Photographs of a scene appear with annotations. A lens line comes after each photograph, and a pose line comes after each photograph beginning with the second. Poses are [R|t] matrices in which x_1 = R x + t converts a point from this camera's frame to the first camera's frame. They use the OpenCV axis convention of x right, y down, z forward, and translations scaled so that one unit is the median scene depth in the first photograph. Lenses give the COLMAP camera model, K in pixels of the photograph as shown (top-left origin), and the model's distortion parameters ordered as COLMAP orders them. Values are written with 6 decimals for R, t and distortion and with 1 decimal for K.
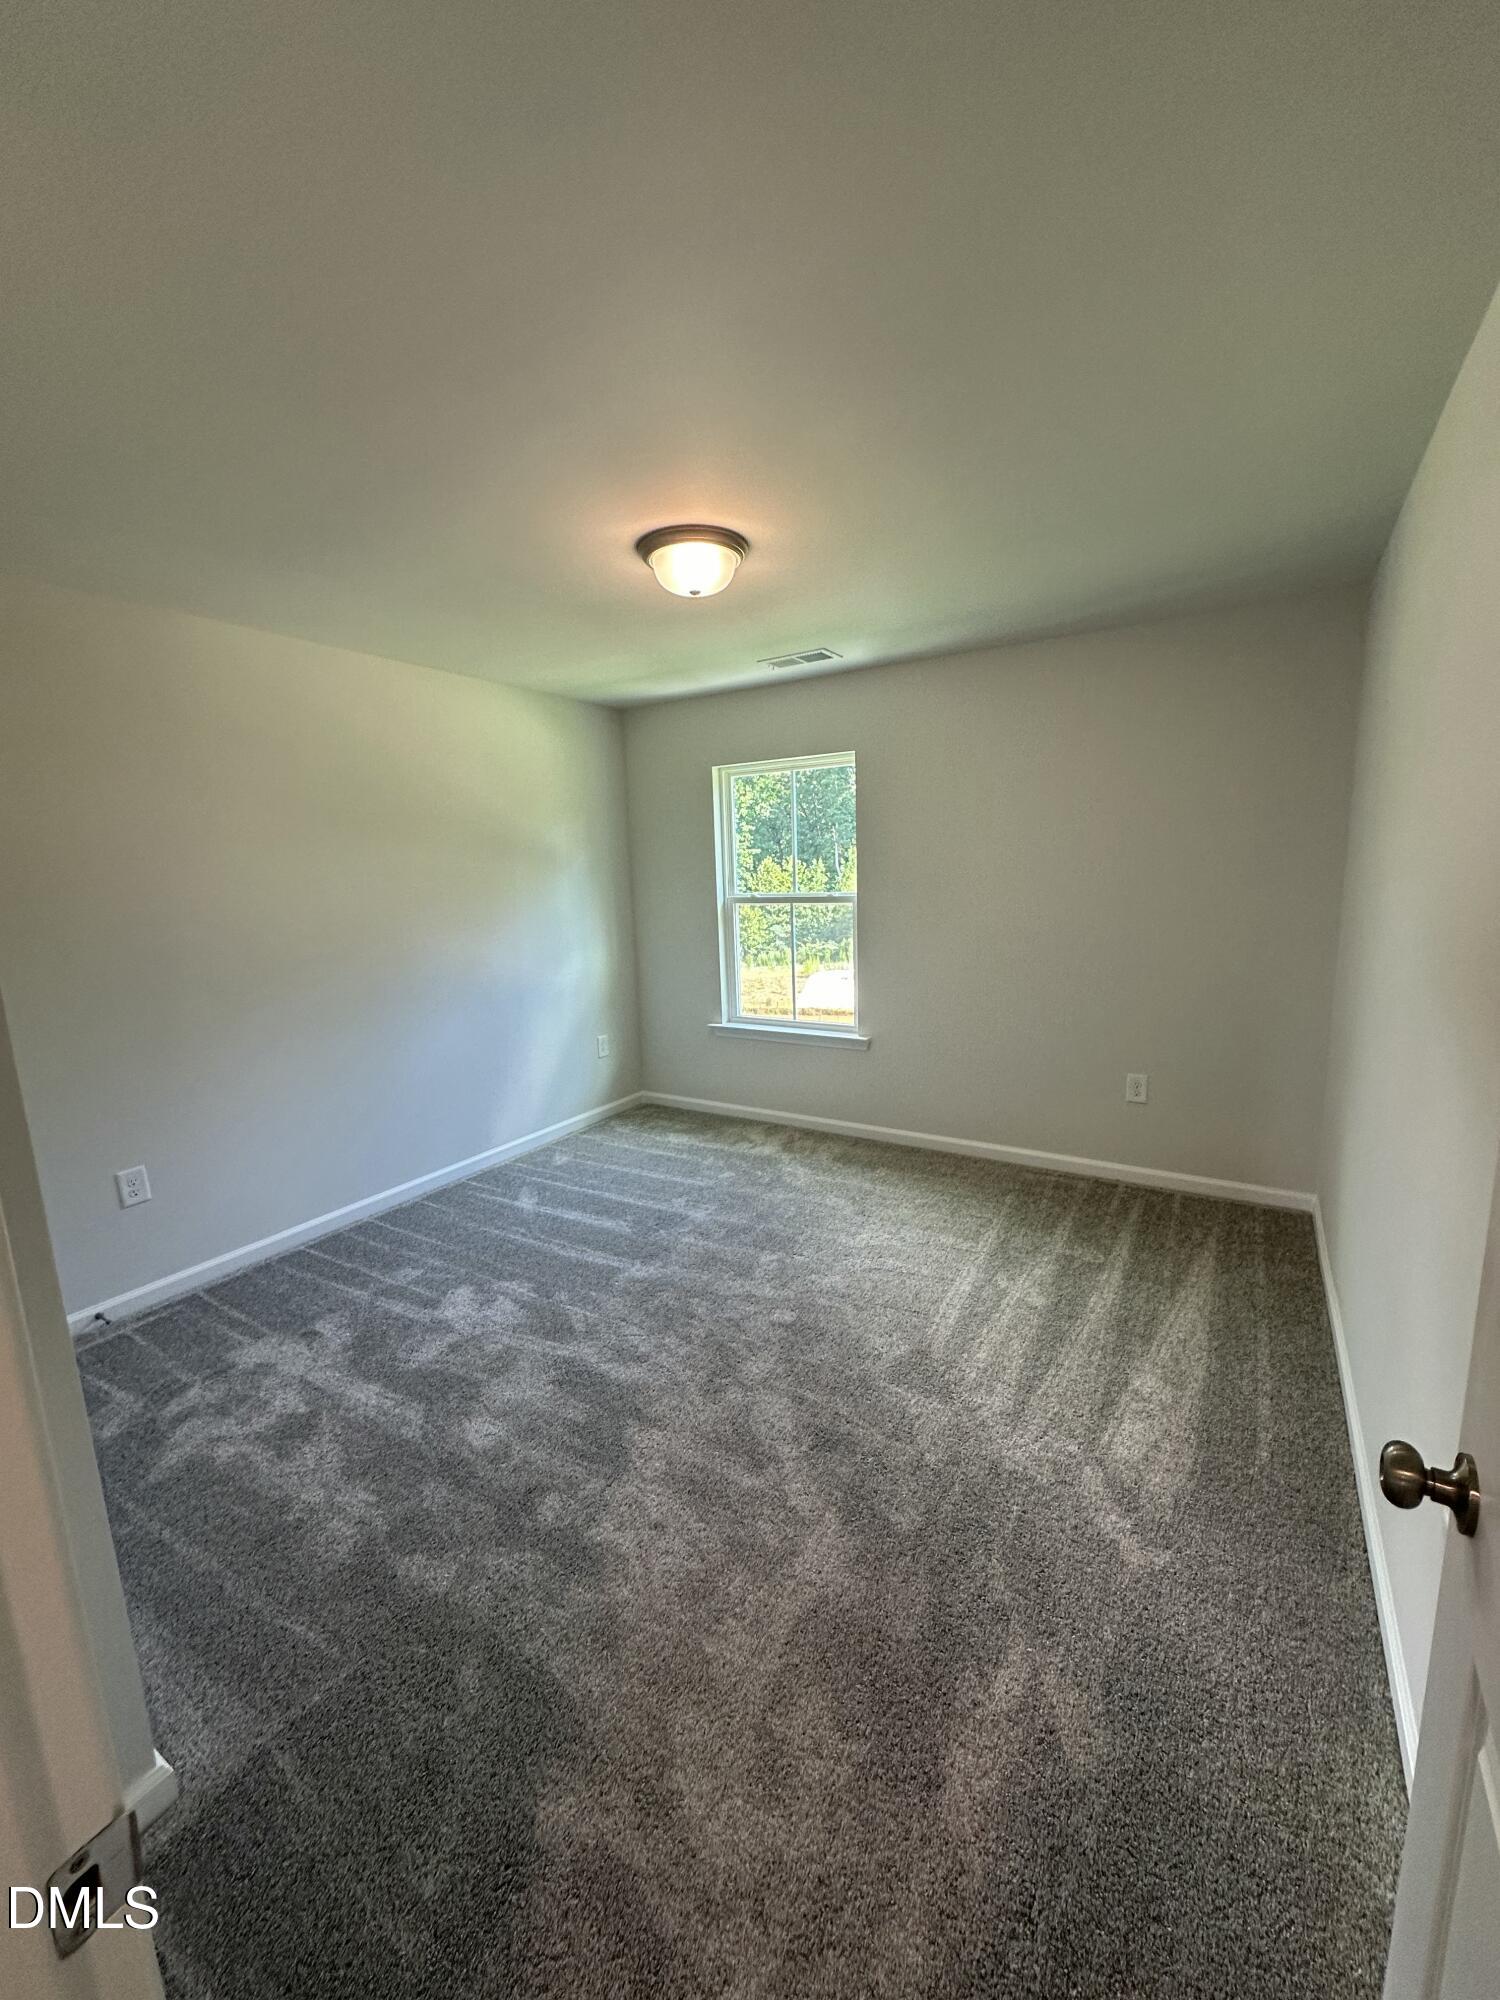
lens RADIAL K [[798.1, 0, 746.4], [0, 798.1, 995.5], [0, 0, 1]] dist [-0.002591, 0.001228]
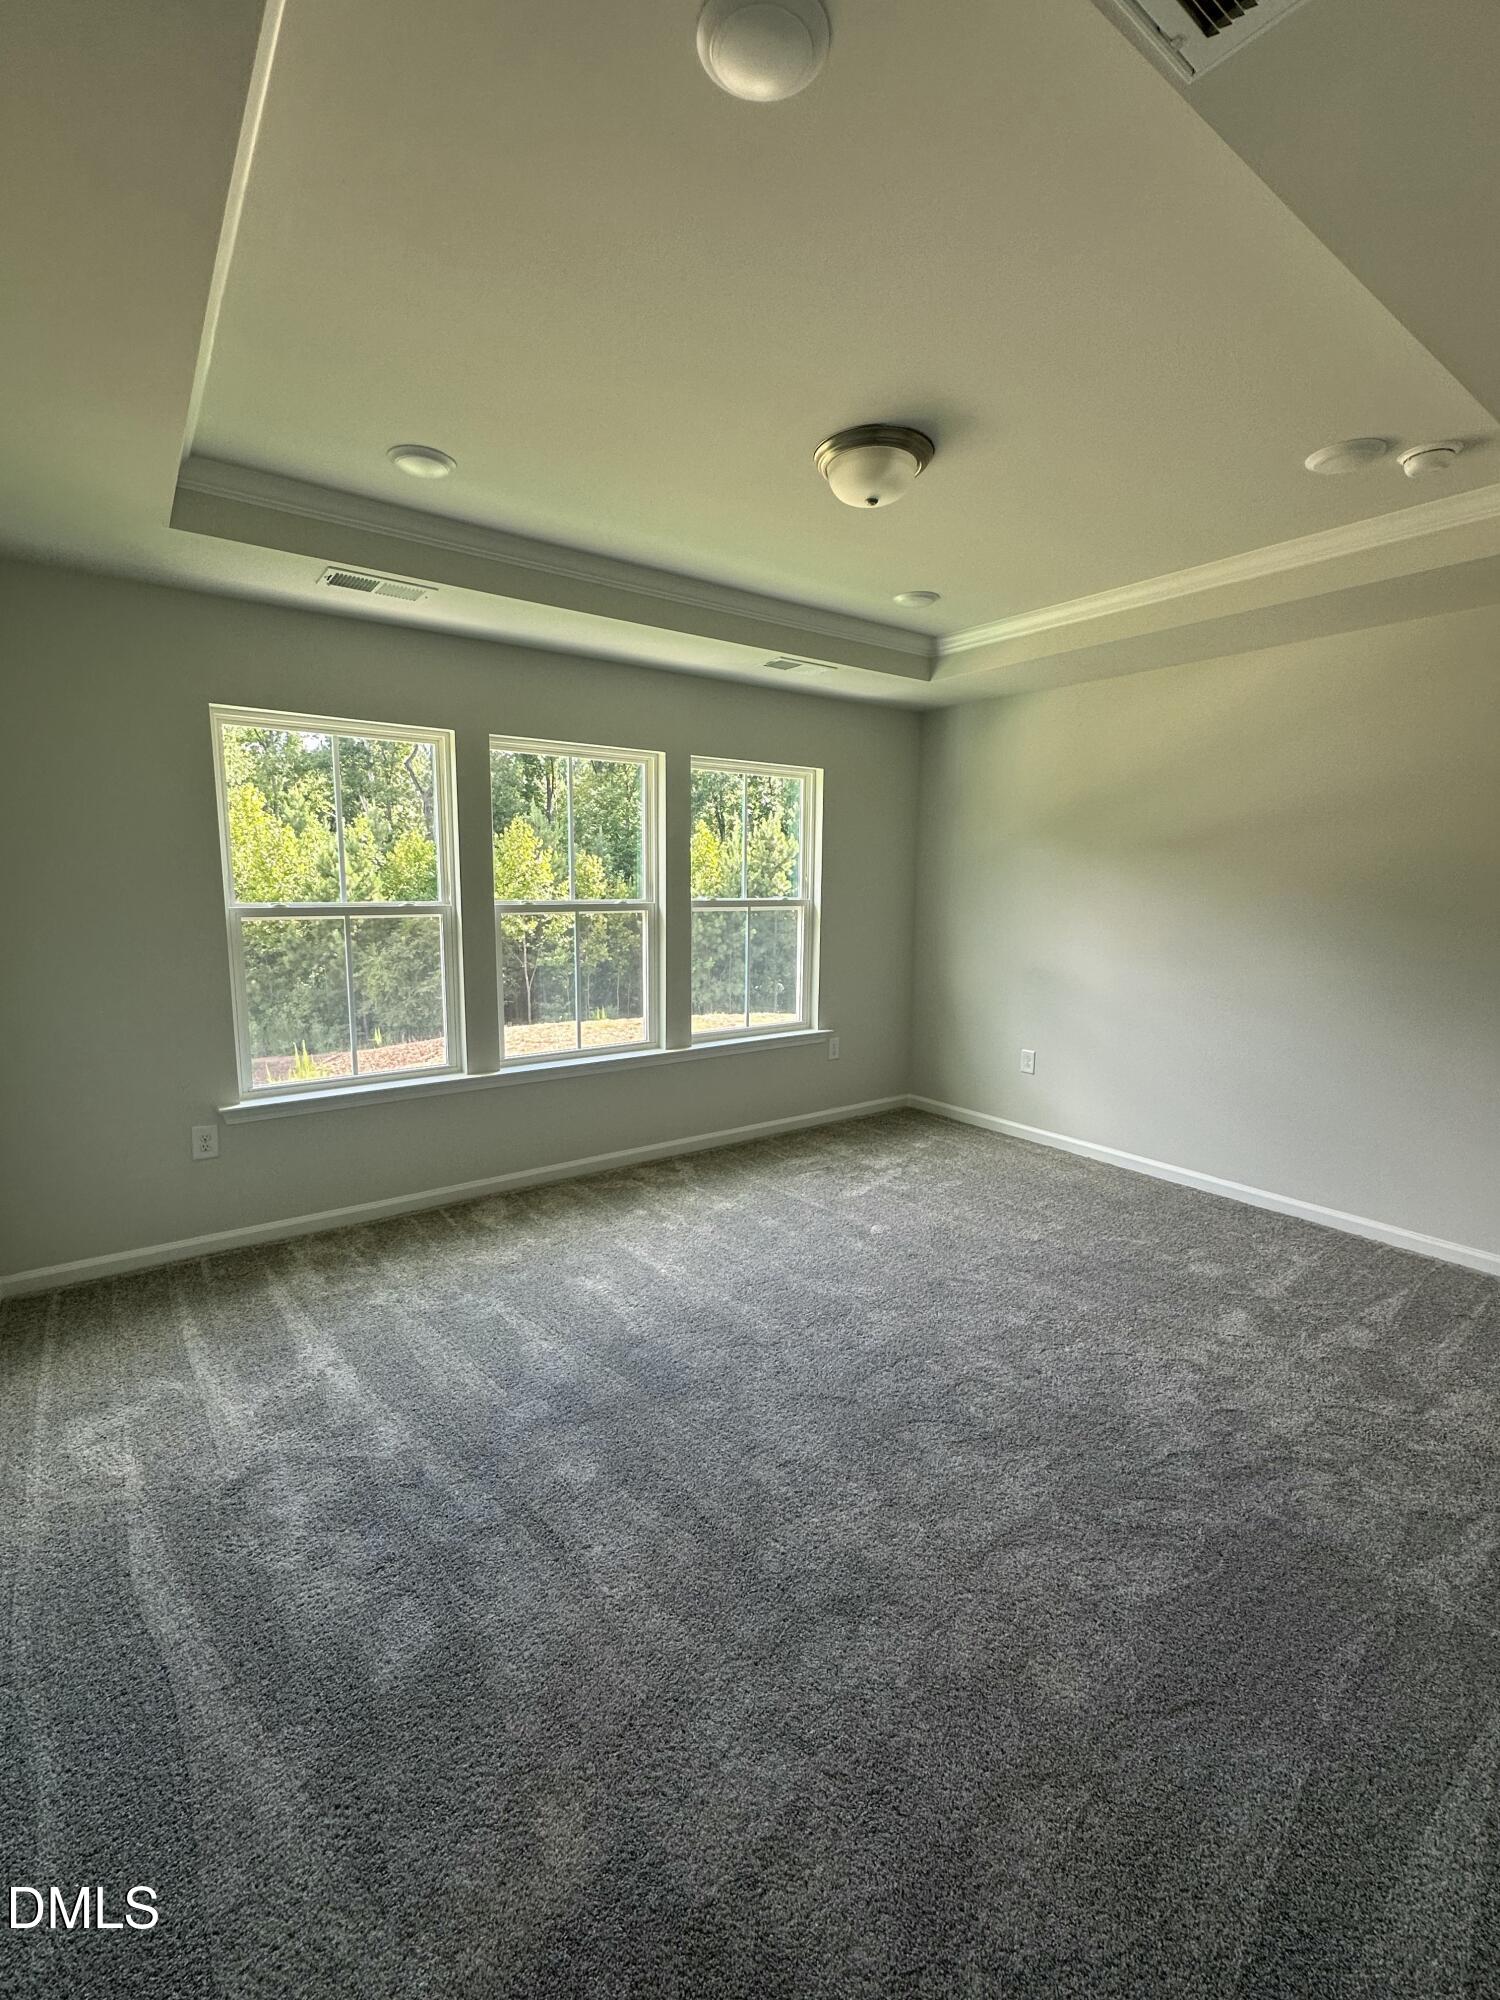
lens RADIAL K [[870.3, 0, 751.8], [0, 870.3, 1001.1], [0, 0, 1]] dist [0.002181, 0.000071]
pose [[0.360619, -0.095787, 0.927782, -0.527439], [0.126194, 0.990577, 0.053220, -0.033408], [-0.924137, 0.097888, 0.369308, 0.347997]]
